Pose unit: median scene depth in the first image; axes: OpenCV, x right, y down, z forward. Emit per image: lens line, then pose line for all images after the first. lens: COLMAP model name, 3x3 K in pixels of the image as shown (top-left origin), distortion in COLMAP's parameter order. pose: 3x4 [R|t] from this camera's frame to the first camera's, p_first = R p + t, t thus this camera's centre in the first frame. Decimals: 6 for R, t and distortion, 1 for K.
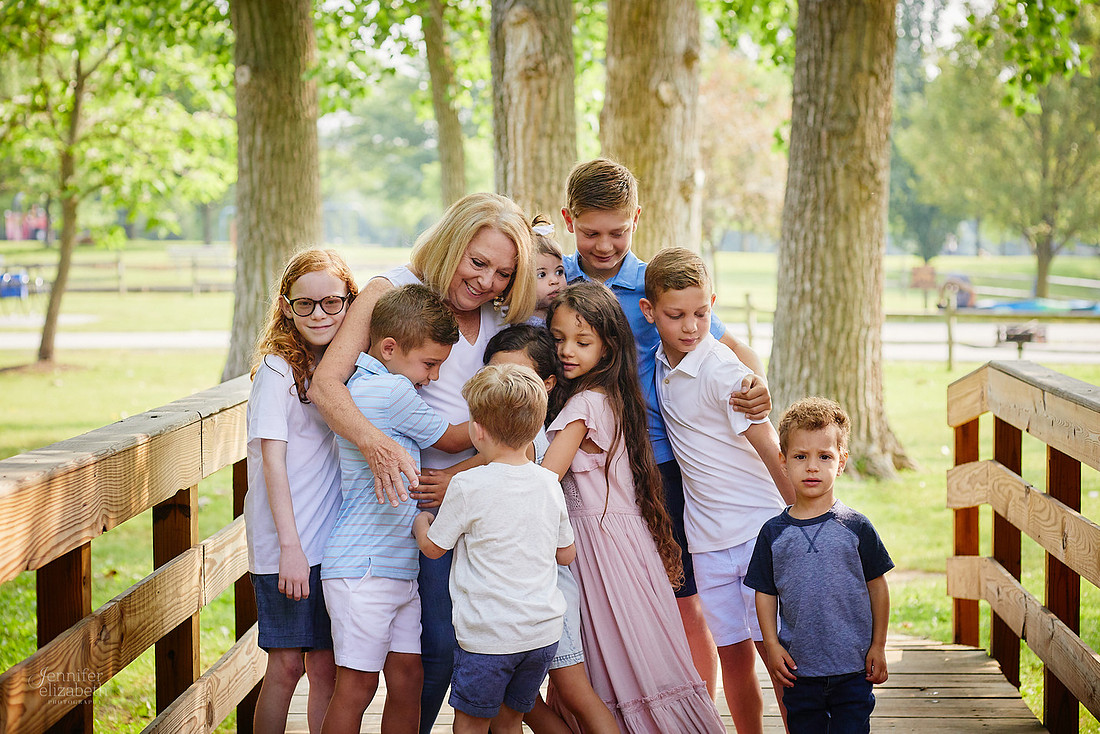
lens RADIAL K [[2807.9, 0, 550.0], [0, 2807.9, 367.0], [0, 0, 1]] dist [-0.406682, 0.990687]
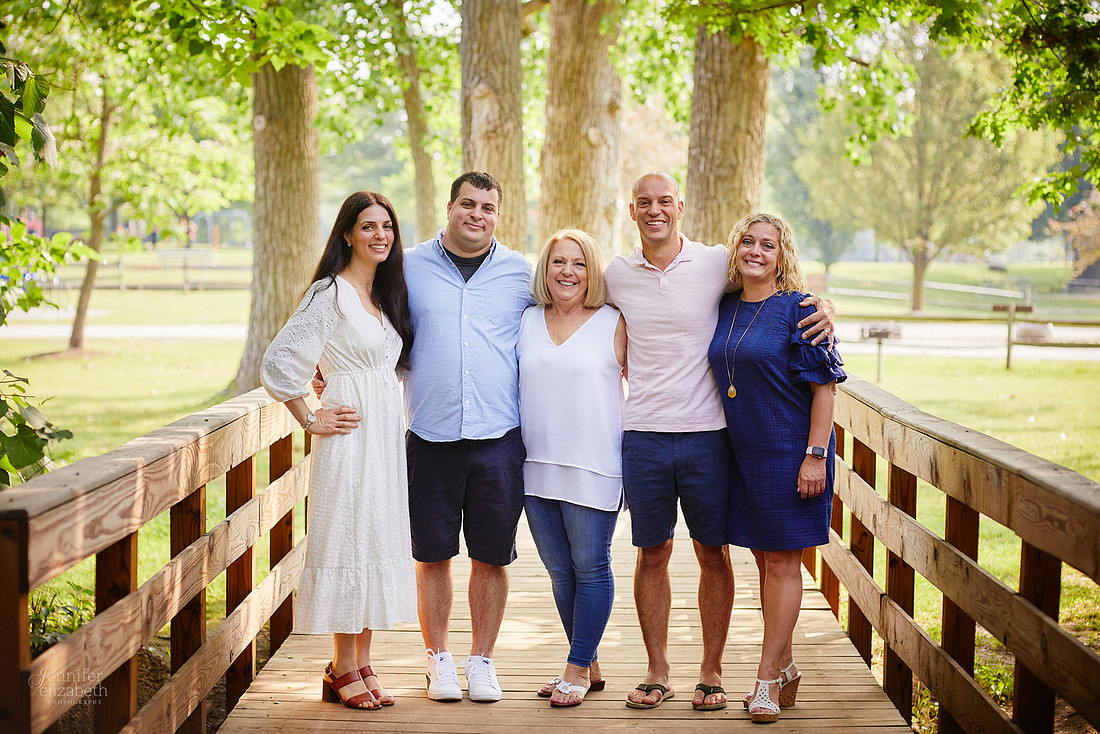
lens RADIAL K [[2761.6, 0, 514.0], [0, 2761.6, 334.4], [0, 0, 1]] dist [-0.884760, 0.023029]
pose [[0.999923, 0.007515, 0.009883, -0.006053], [-0.007418, 0.999924, -0.009847, 0.002886], [-0.009957, 0.009773, 0.999903, -0.242445]]
